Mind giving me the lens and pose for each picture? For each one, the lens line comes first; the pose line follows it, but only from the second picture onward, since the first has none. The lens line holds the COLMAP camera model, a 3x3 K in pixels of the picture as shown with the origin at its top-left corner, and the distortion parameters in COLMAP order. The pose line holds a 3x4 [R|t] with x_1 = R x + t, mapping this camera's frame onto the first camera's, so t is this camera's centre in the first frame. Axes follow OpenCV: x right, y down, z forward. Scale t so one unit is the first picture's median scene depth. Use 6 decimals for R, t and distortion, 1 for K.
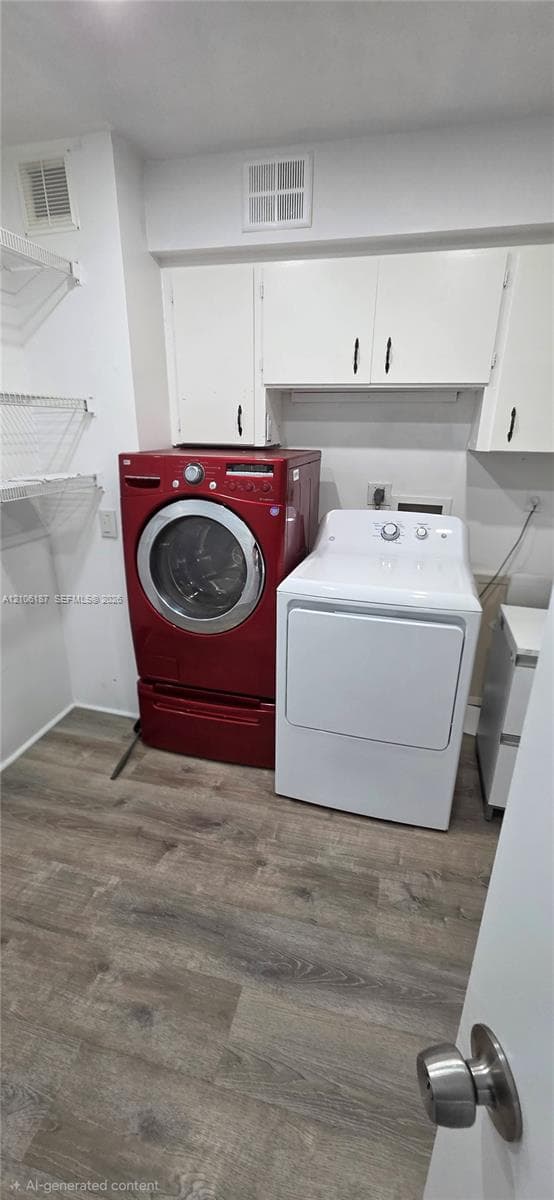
lens RADIAL K [[487.7, 0, 279.7], [0, 487.7, 602.6], [0, 0, 1]] dist [0.001865, 0.000169]
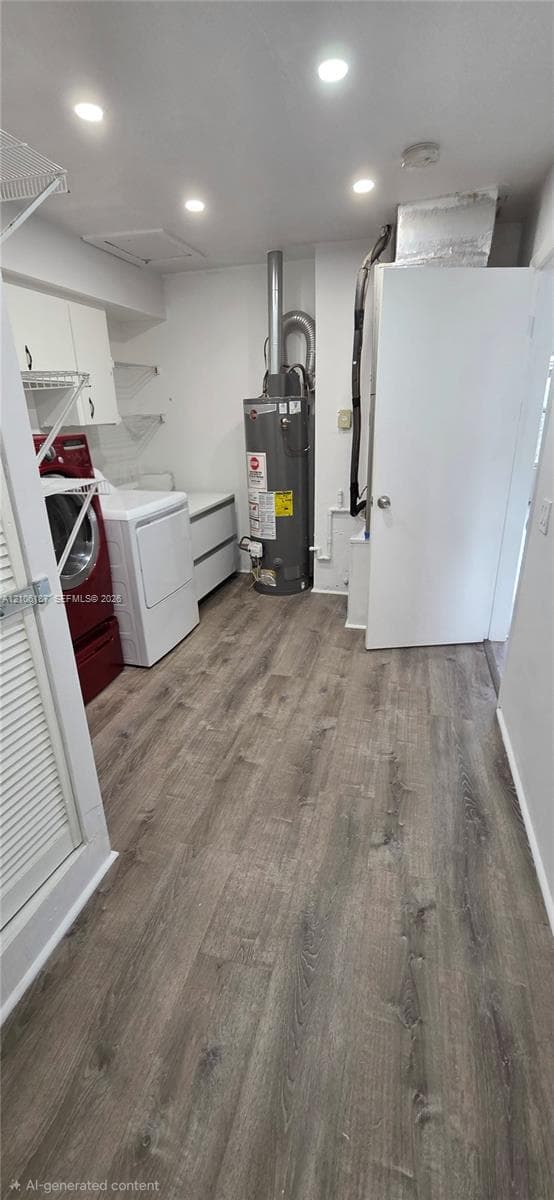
lens RADIAL K [[487.7, 0, 279.7], [0, 487.7, 602.6], [0, 0, 1]] dist [0.001865, 0.000169]
pose [[0.011072, -0.384176, 0.923193, -1.557009], [0.364260, 0.861362, 0.354077, -0.177616], [-0.931232, 0.332362, 0.149477, 0.447420]]
